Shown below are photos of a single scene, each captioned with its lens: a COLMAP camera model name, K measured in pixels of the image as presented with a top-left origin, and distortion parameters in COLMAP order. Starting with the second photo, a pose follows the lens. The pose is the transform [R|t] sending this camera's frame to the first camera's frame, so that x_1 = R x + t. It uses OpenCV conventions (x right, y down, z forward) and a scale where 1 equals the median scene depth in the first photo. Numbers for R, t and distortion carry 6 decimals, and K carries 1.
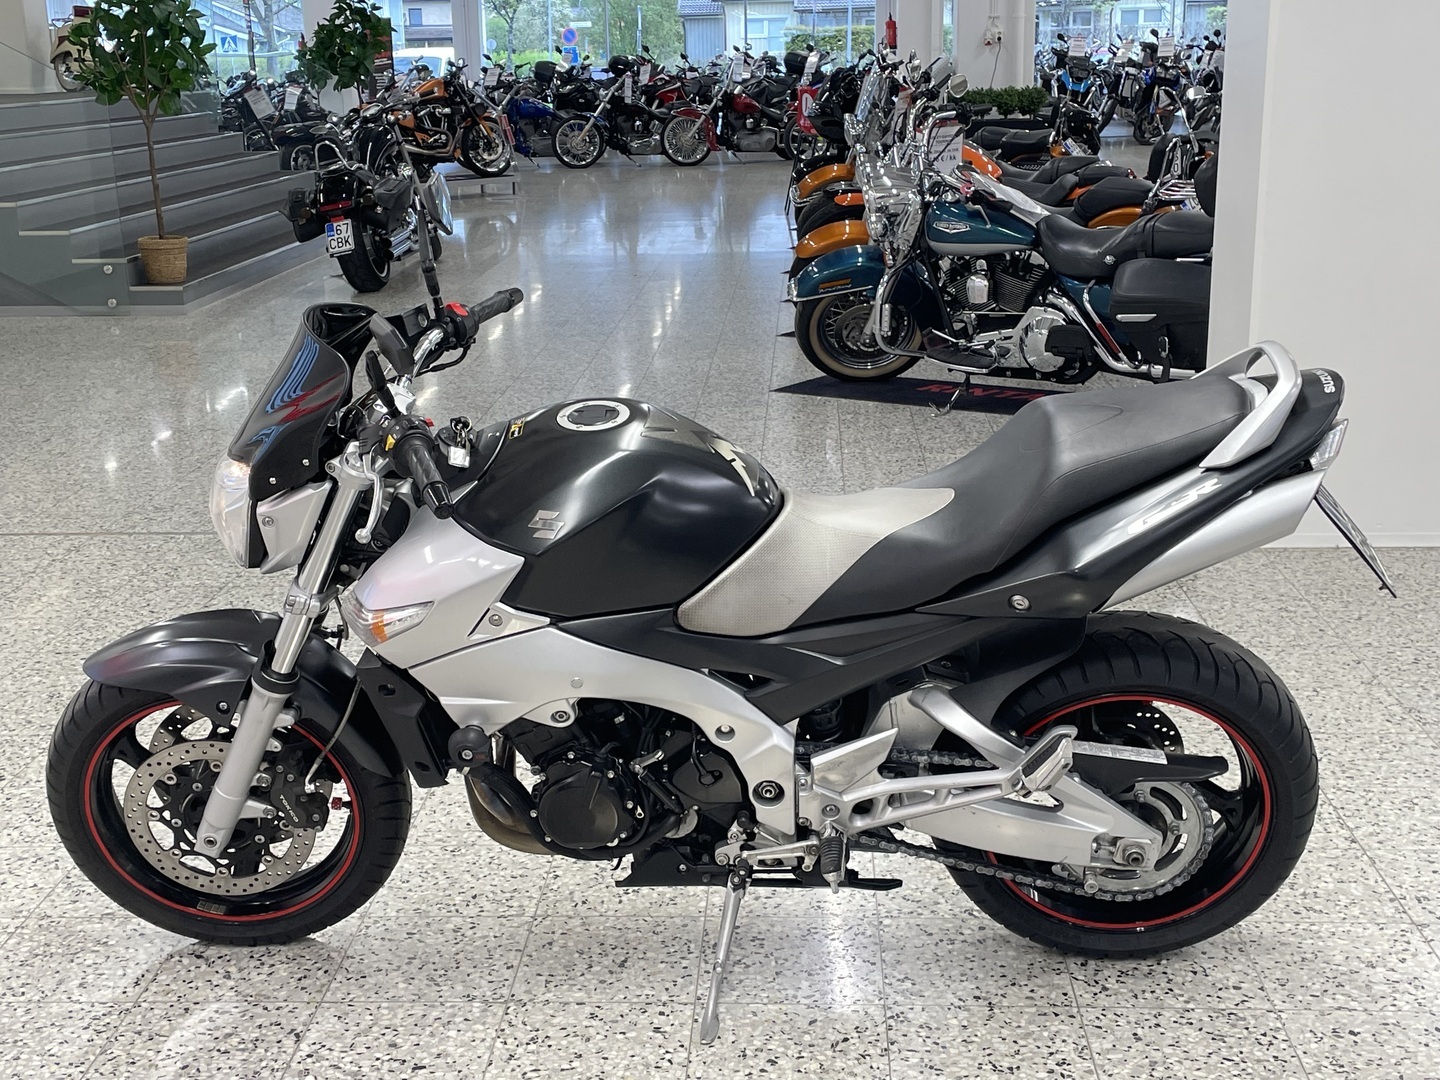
lens RADIAL K [[1882.6, 0, 718.0], [0, 1882.6, 535.9], [0, 0, 1]] dist [0.071830, 0.000000]
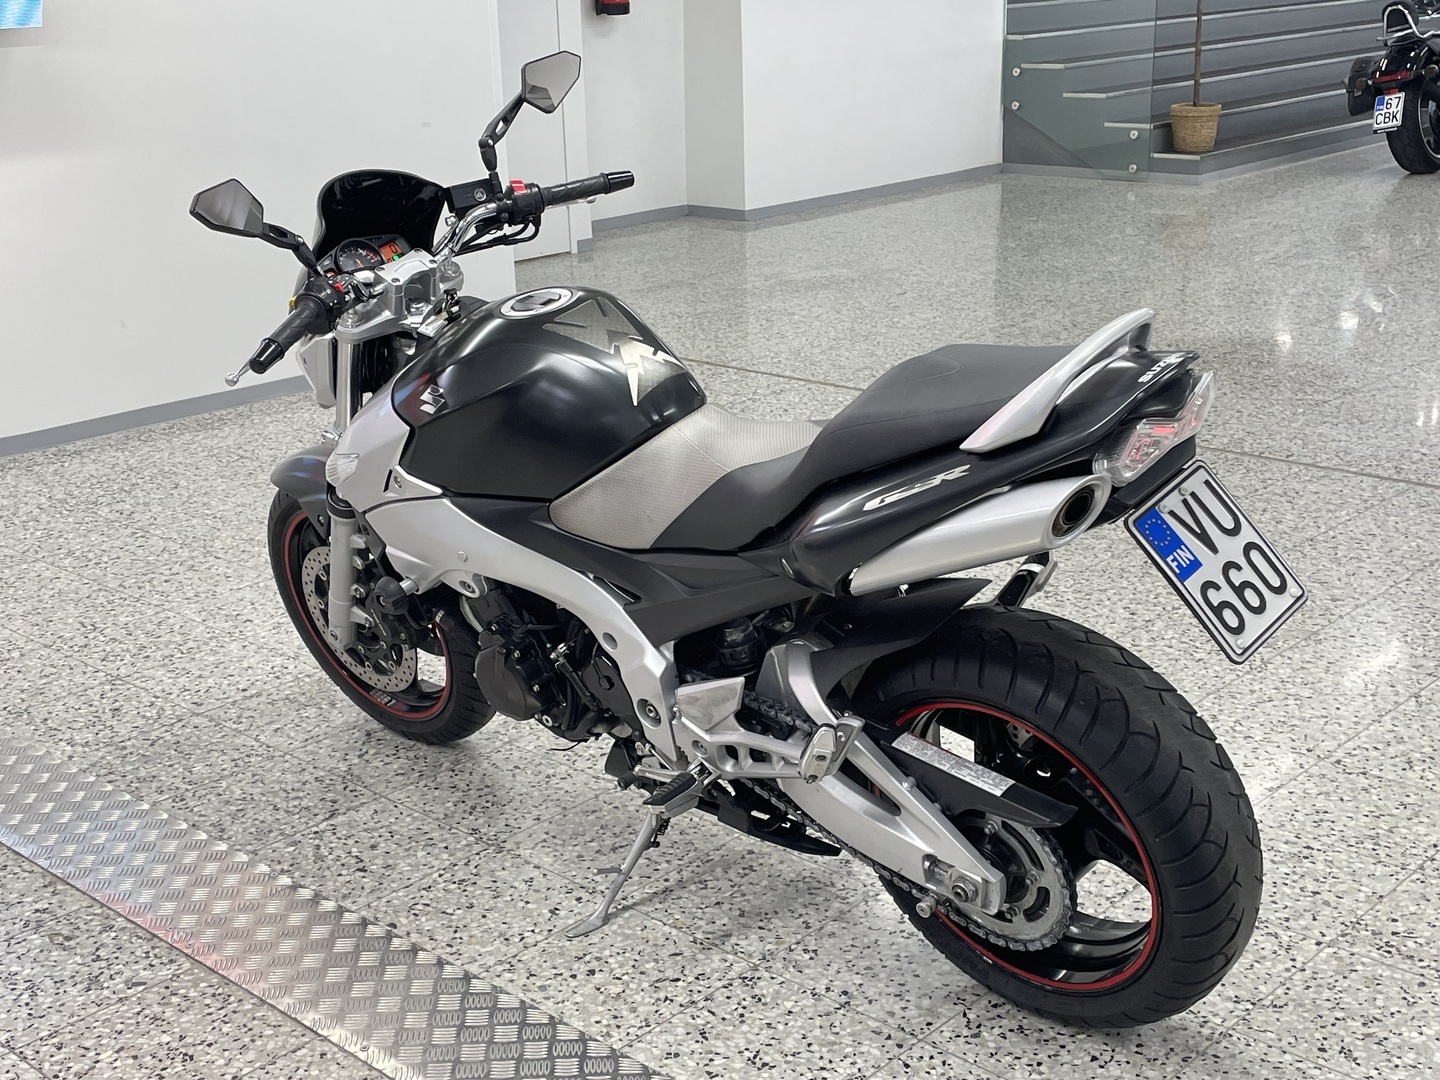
lens RADIAL K [[1882.6, 0, 717.8], [0, 1882.6, 543.1], [0, 0, 1]] dist [0.071830, 0.000000]
pose [[0.764240, 0.196546, -0.614253, 0.627123], [-0.150532, 0.980486, 0.126443, -0.076460], [0.627118, -0.004168, 0.778913, 0.263770]]
